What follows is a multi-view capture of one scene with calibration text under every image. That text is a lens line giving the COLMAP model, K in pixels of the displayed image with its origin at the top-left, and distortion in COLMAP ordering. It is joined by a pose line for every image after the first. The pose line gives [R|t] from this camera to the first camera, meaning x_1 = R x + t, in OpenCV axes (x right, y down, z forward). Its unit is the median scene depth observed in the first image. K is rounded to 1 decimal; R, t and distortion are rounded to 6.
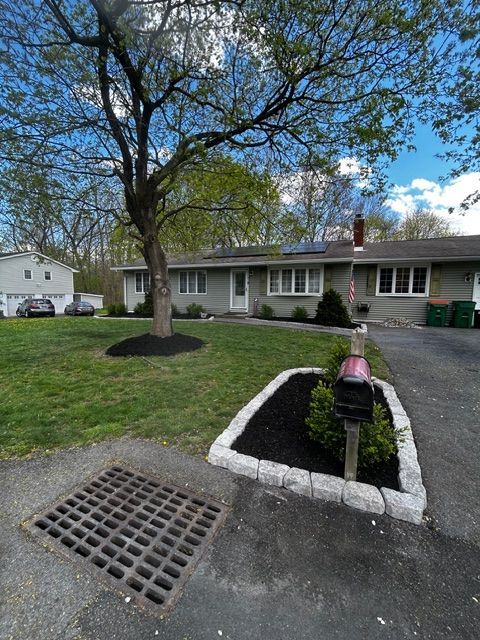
lens RADIAL K [[258.5, 0, 239.5], [0, 258.5, 318.4], [0, 0, 1]] dist [0.003450, -0.000005]
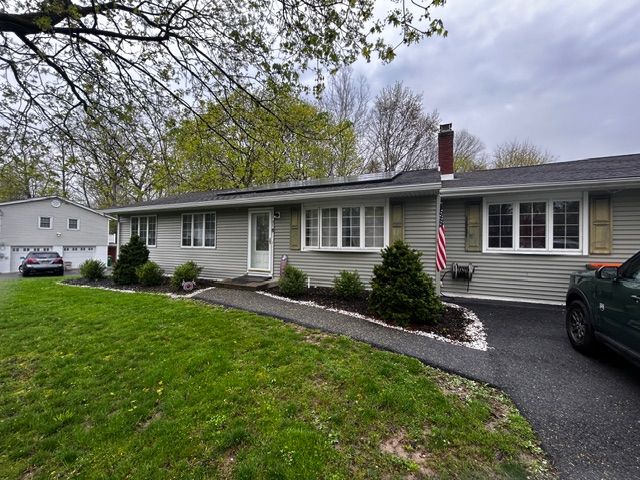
lens RADIAL K [[258.8, 0, 320.2], [0, 258.8, 242.6], [0, 0, 1]] dist [0.000912, 0.000061]
pose [[0.999862, 0.000539, -0.016576, 0.174034], [-0.002193, 0.994996, -0.099895, -0.049503], [0.016439, 0.099917, 0.994860, 0.413694]]
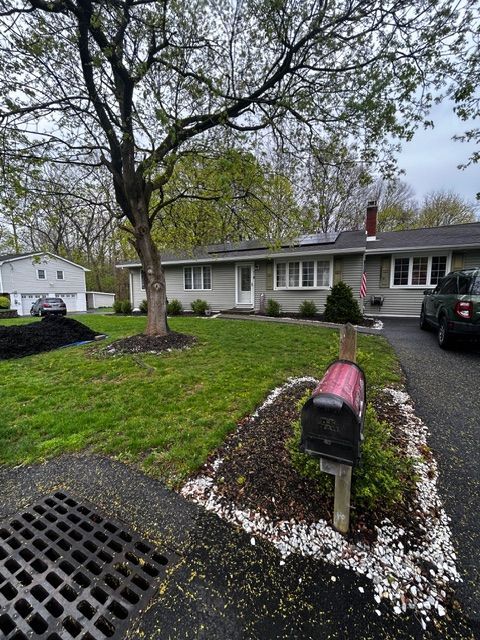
lens RADIAL K [[258.8, 0, 238.6], [0, 258.8, 318.0], [0, 0, 1]] dist [0.000912, 0.000061]
pose [[0.998548, -0.011995, -0.052519, 0.028873], [0.012629, 0.999851, 0.011741, 0.001345], [0.052371, -0.012387, 0.998551, 0.038389]]
